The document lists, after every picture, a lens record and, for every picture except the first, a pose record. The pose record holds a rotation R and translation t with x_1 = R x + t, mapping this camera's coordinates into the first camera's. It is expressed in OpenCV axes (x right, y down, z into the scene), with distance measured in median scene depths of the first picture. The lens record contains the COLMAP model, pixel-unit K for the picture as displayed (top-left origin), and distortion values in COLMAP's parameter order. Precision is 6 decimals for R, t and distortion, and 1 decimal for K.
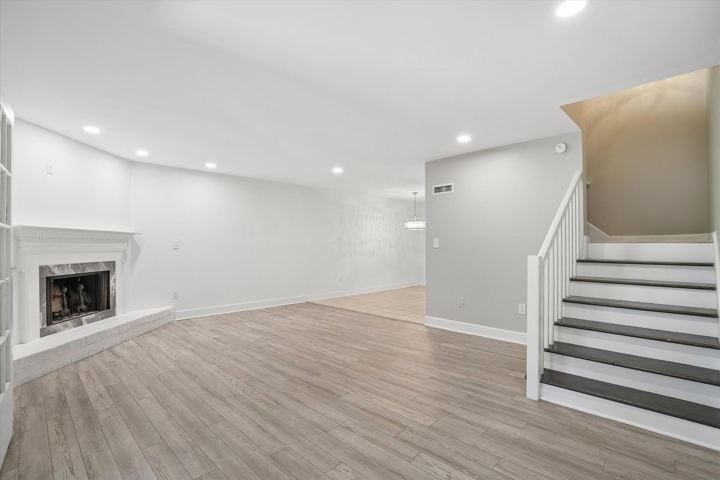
lens RADIAL K [[363.1, 0, 360.0], [0, 363.1, 240.0], [0, 0, 1]] dist [-0.013680, 0.000826]
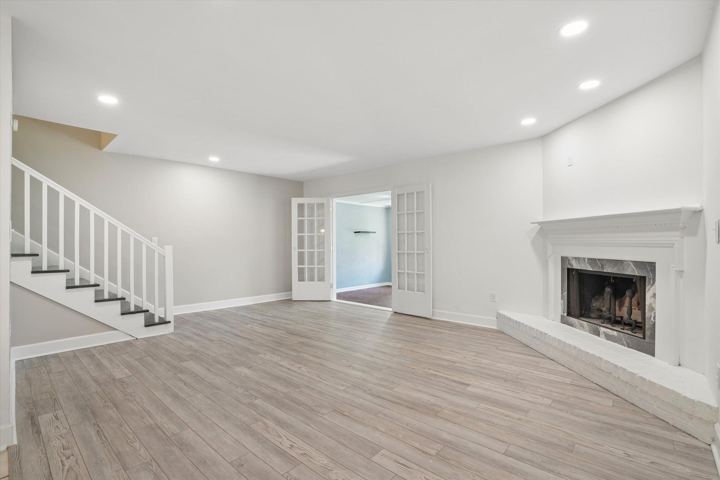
lens RADIAL K [[342.6, 0, 374.5], [0, 342.6, 242.7], [0, 0, 1]] dist [-0.035351, 0.001161]
pose [[-0.996022, 0.006758, -0.088851, -0.298879], [0.008042, 0.999868, -0.014095, 0.050188], [0.088744, -0.014753, -0.995945, 2.436902]]
